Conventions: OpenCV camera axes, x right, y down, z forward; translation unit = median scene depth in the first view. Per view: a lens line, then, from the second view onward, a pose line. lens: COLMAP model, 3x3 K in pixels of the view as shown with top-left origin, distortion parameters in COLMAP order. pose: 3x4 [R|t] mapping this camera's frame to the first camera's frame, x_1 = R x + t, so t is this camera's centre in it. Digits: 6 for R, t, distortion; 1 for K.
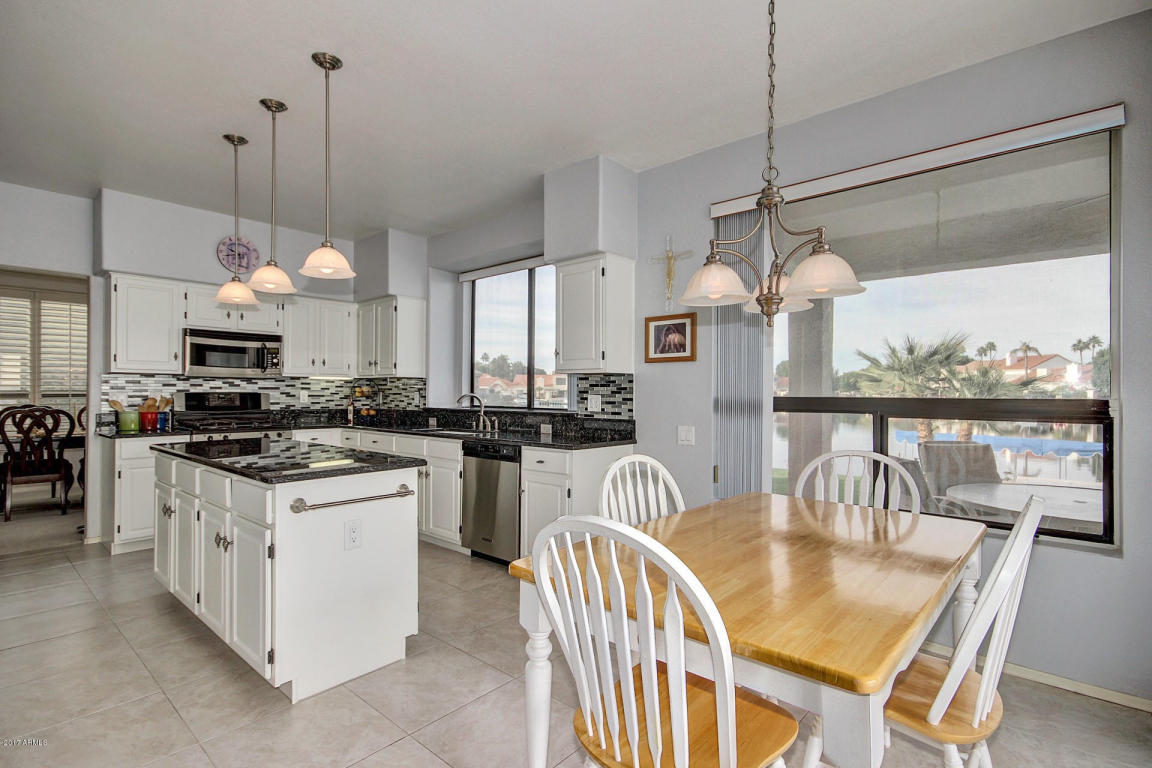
lens RADIAL K [[548.5, 0, 575.4], [0, 548.5, 390.1], [0, 0, 1]] dist [-0.006316, -0.000269]
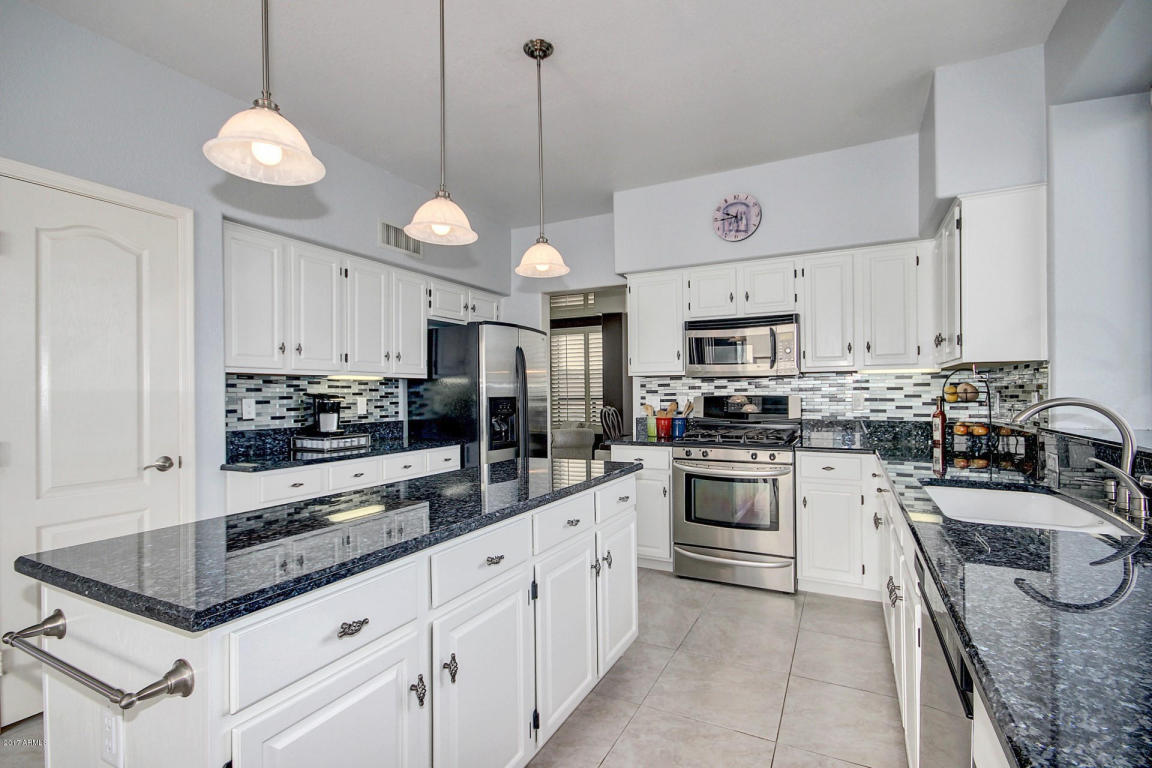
lens RADIAL K [[523.2, 0, 576.0], [0, 523.2, 395.3], [0, 0, 1]] dist [-0.012798, -0.002176]
pose [[0.246642, -0.004471, -0.969096, 0.038599], [0.012454, 0.999921, -0.001444, 0.001975], [0.969027, -0.011713, 0.246678, 0.578748]]
